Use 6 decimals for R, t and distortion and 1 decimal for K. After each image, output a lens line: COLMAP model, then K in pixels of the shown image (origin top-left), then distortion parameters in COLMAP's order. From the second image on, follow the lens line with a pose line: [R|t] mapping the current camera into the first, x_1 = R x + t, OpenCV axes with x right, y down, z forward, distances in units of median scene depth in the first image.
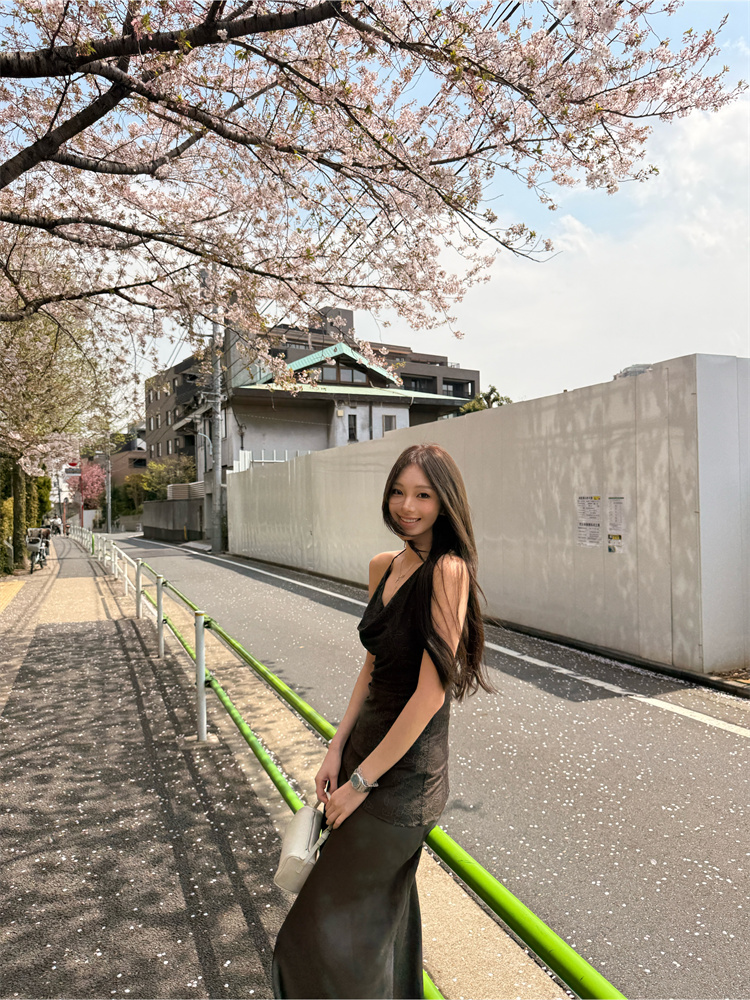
lens RADIAL K [[706.8, 0, 375.0], [0, 706.8, 500.0], [0, 0, 1]] dist [0.023245, -0.002182]
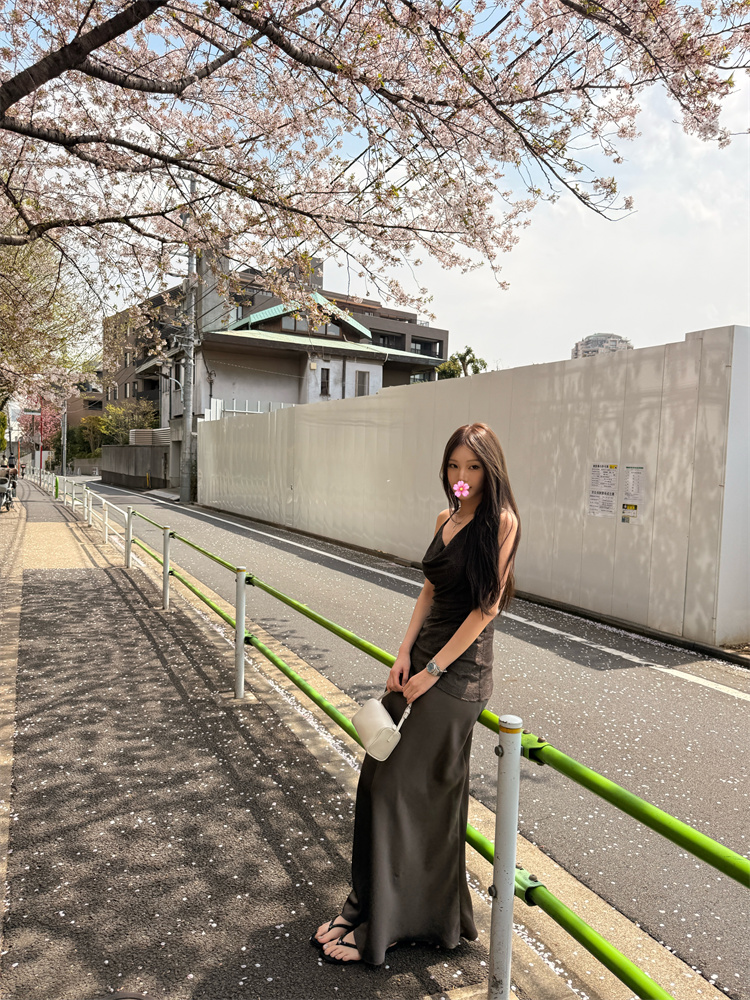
lens RADIAL K [[707.8, 0, 375.0], [0, 707.8, 500.0], [0, 0, 1]] dist [0.044760, -0.053153]
pose [[0.996771, 0.046682, 0.065328, -0.076857], [-0.050560, 0.996976, 0.059020, 0.000566], [-0.062376, -0.062132, 0.996117, 0.021592]]
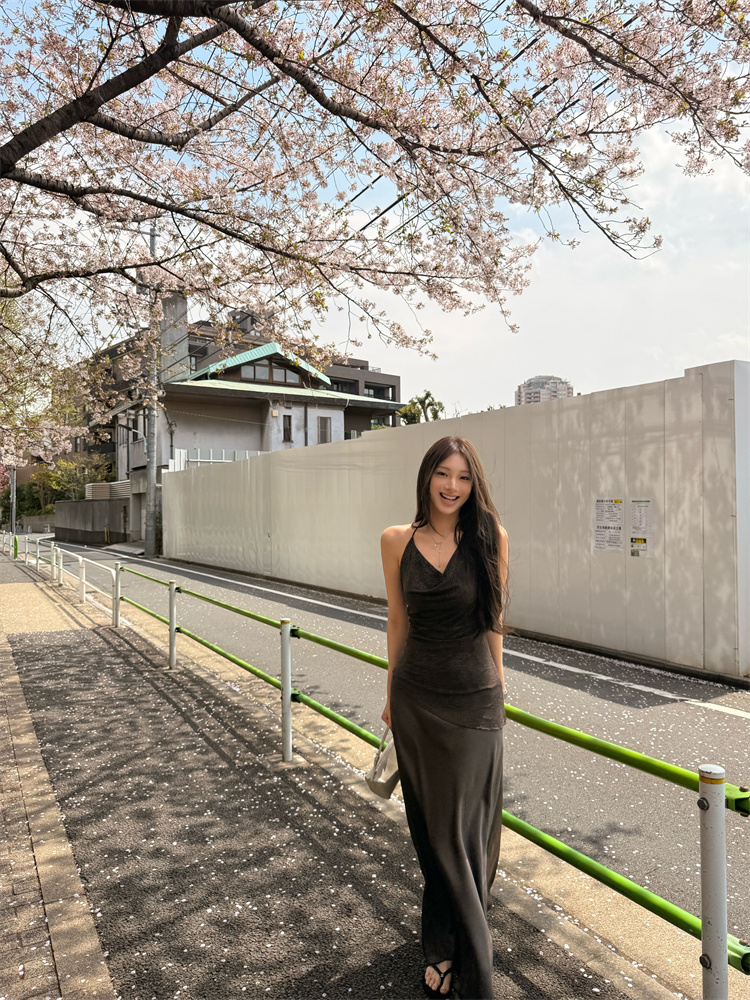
lens RADIAL K [[707.1, 0, 374.7], [0, 707.1, 491.3], [0, 0, 1]] dist [0.072821, -0.115929]
pose [[0.991576, 0.014025, 0.128766, -0.145299], [-0.011813, 0.999770, -0.017924, 0.004245], [-0.128987, 0.016252, 0.991513, 0.043194]]
